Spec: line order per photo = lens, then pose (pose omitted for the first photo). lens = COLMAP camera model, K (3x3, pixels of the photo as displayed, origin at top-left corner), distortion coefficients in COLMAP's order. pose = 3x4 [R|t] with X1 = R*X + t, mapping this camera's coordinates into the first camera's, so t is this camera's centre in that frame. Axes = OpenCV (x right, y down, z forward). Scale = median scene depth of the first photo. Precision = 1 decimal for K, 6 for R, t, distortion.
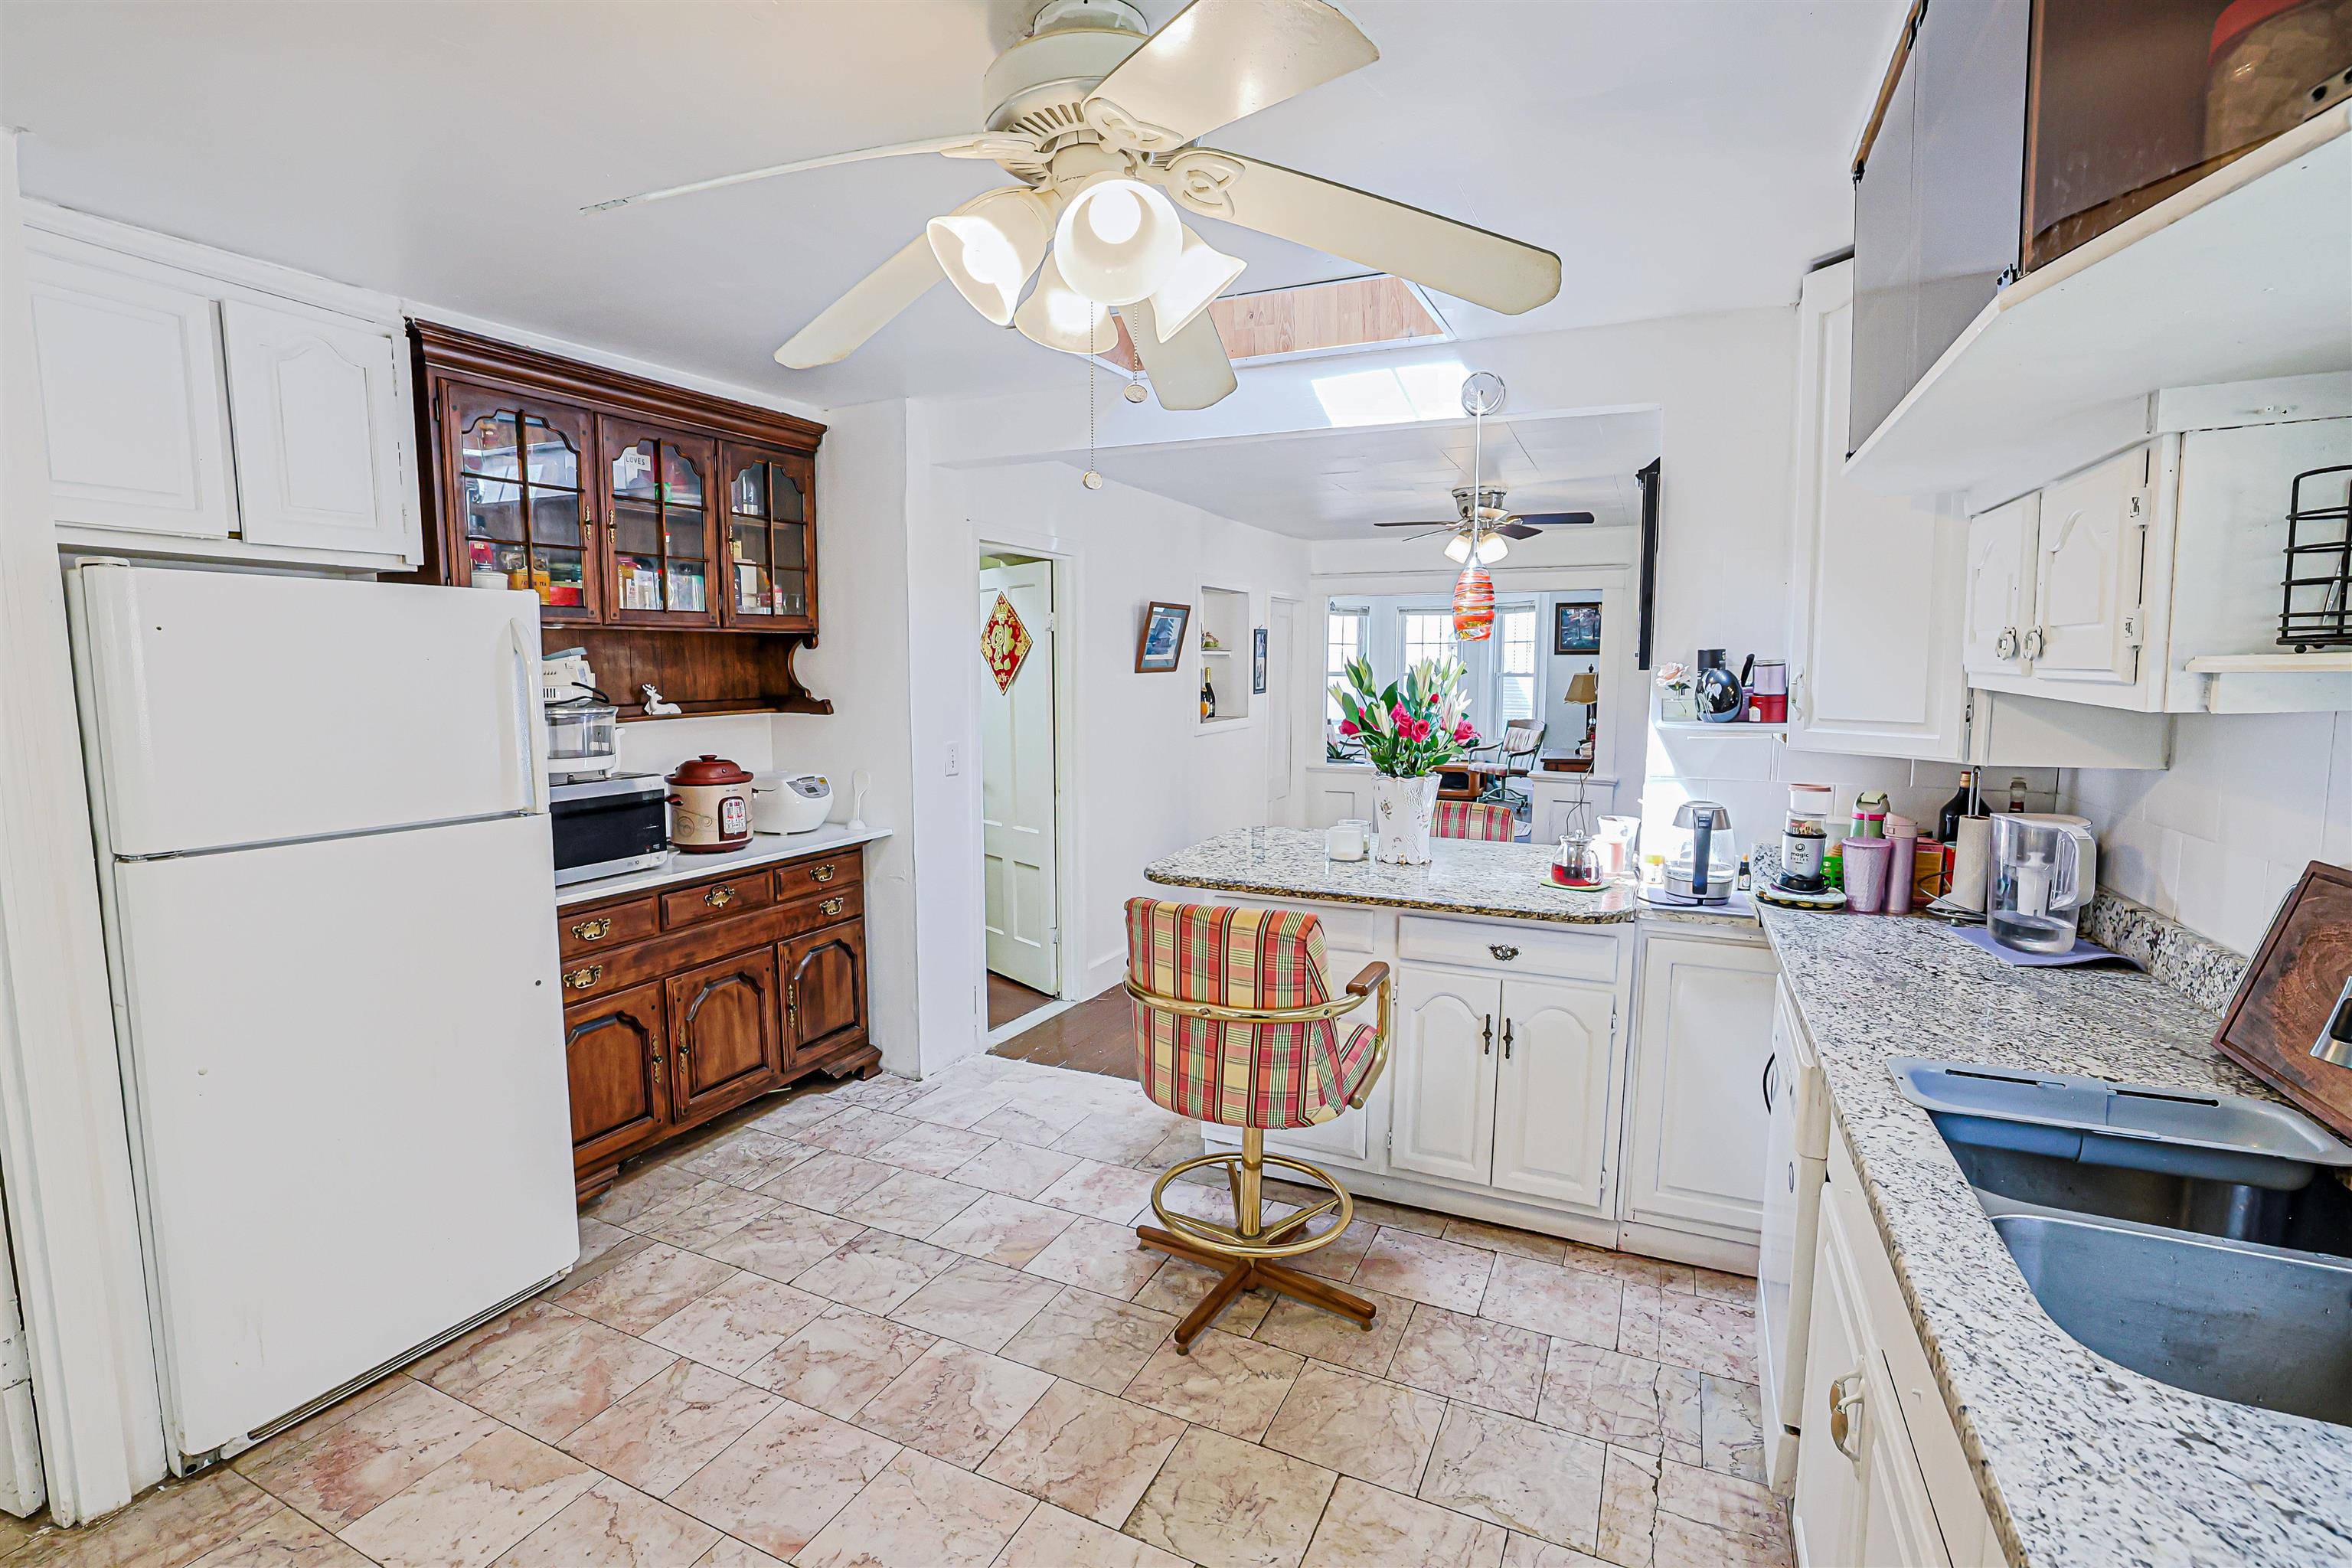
lens RADIAL K [[1093.6, 0, 1166.0], [0, 1093.6, 772.6], [0, 0, 1]] dist [-0.025208, 0.000286]
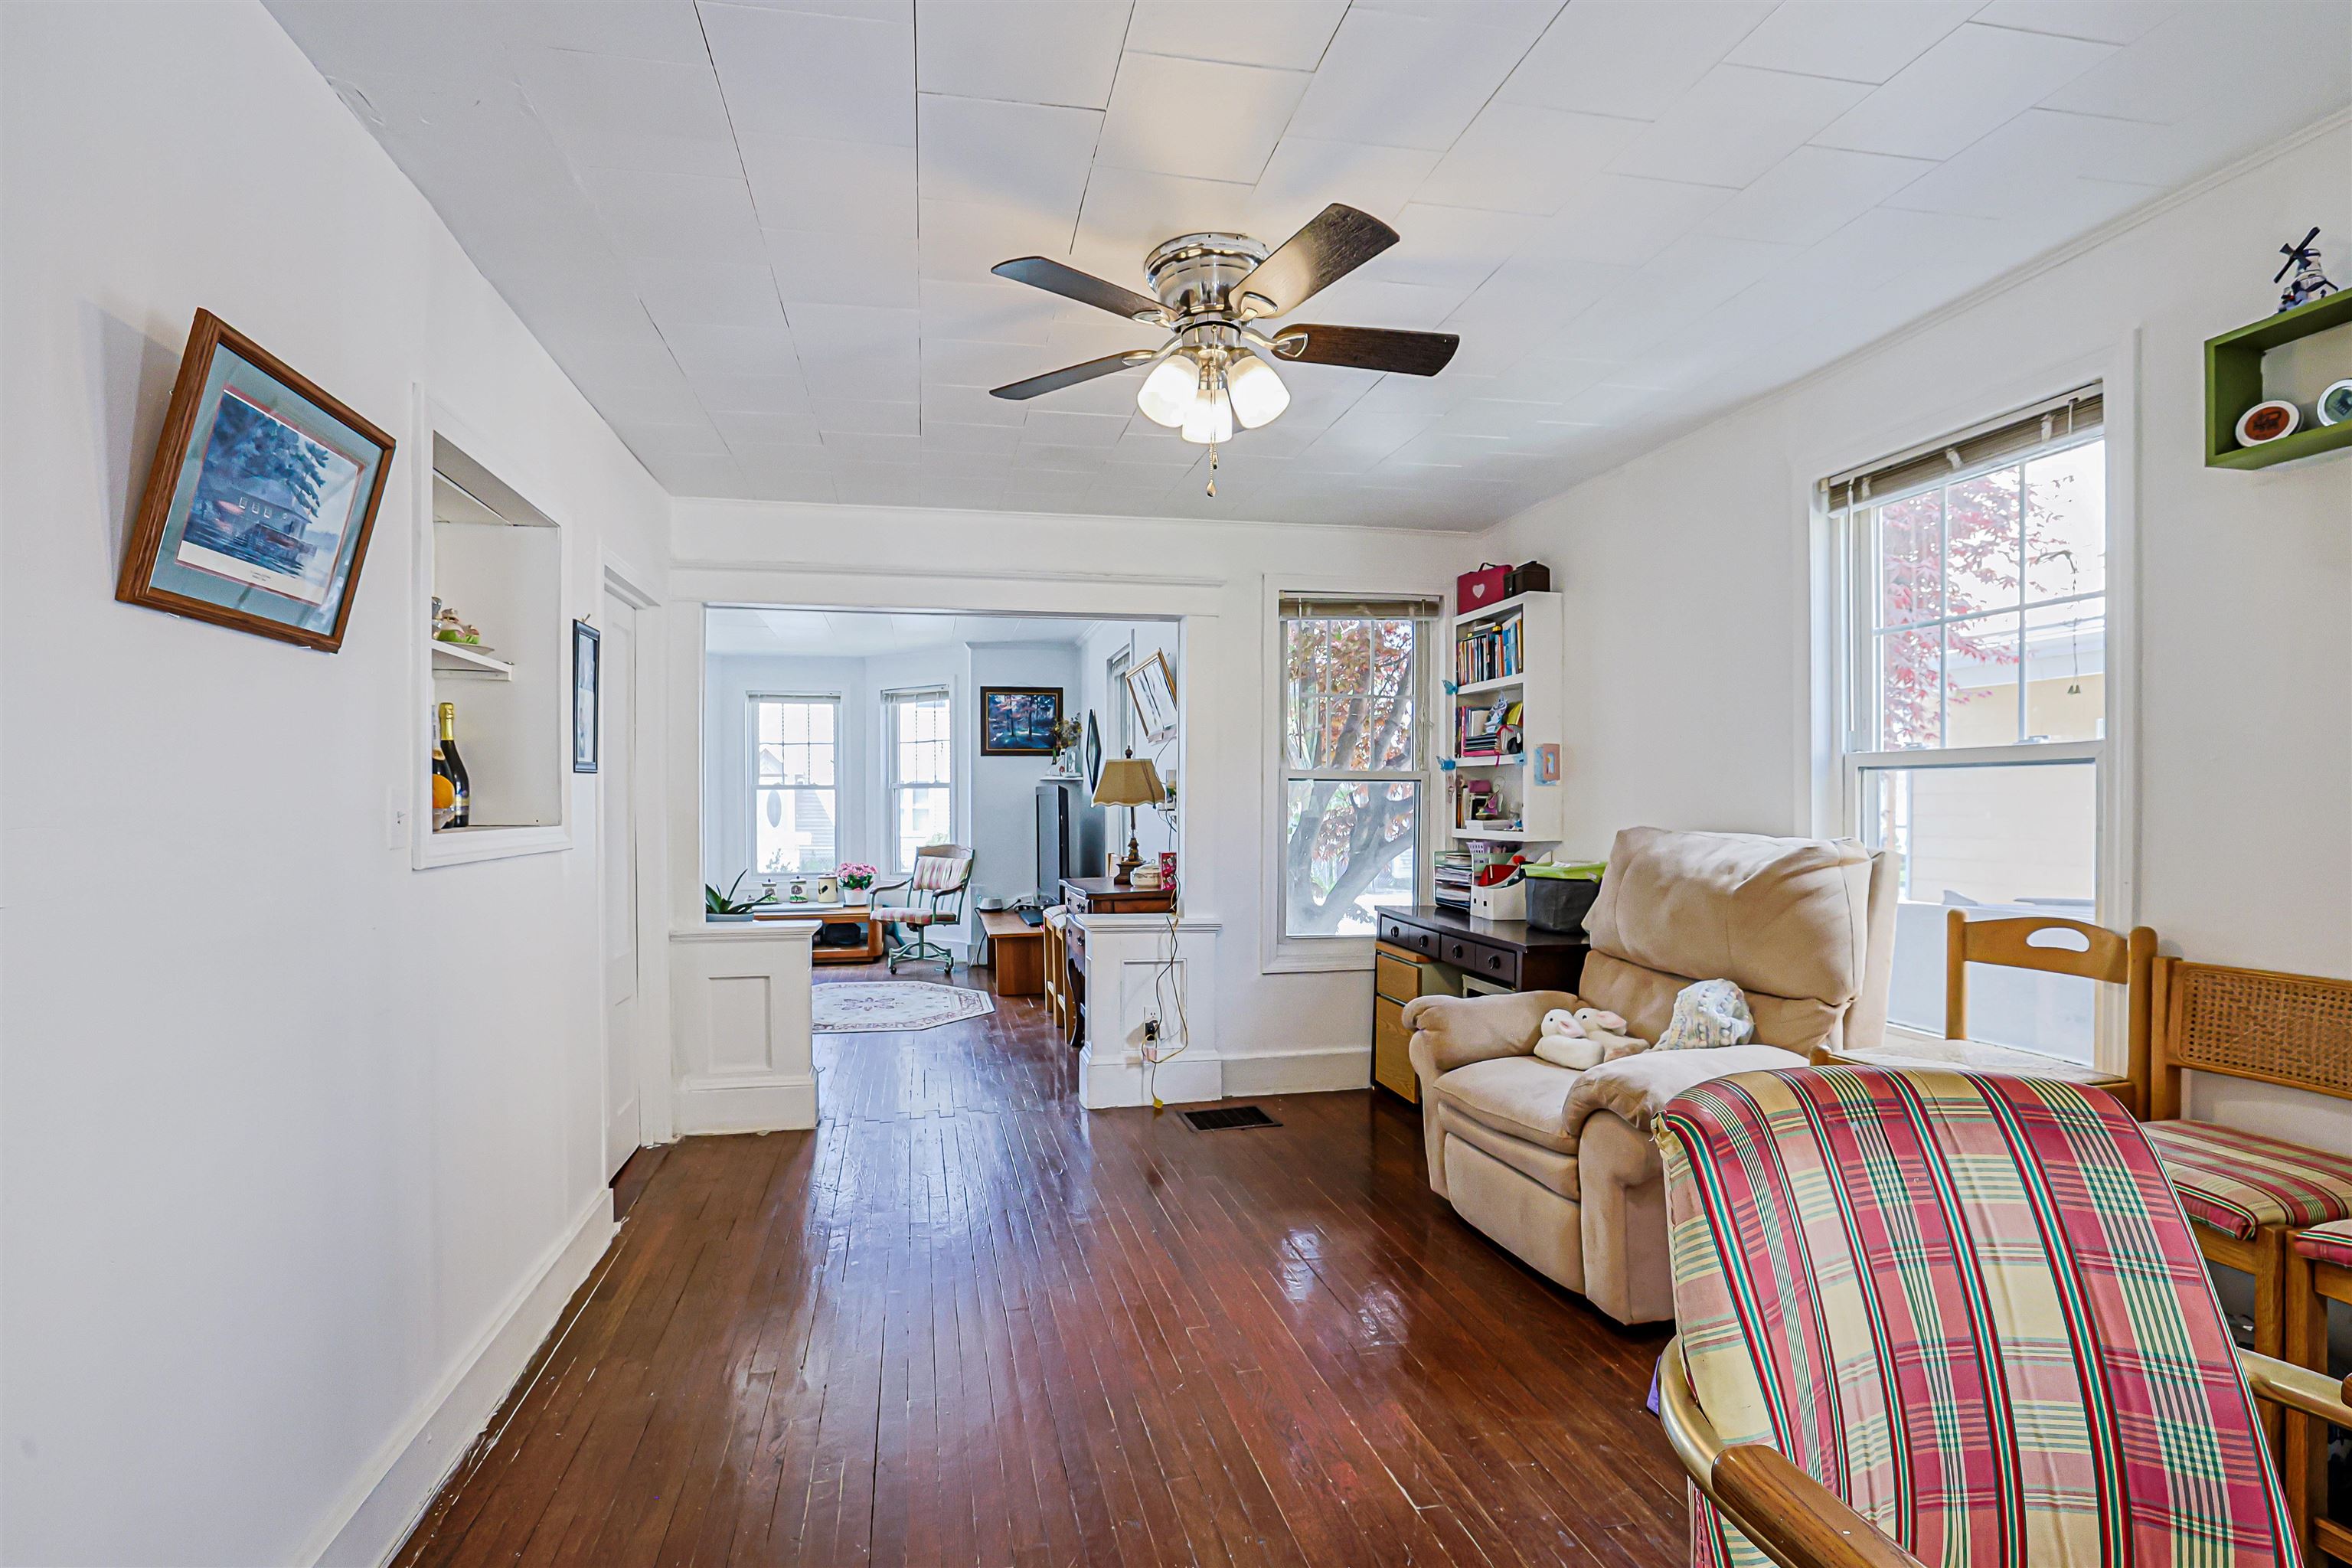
lens RADIAL K [[1093.6, 0, 1159.4], [0, 1093.6, 799.0], [0, 0, 1]] dist [-0.025208, 0.000286]
pose [[0.799703, 0.001969, 0.600393, 0.006150], [0.062452, 0.994297, -0.086445, -0.007132], [-0.597140, 0.106626, 0.795019, 0.336599]]
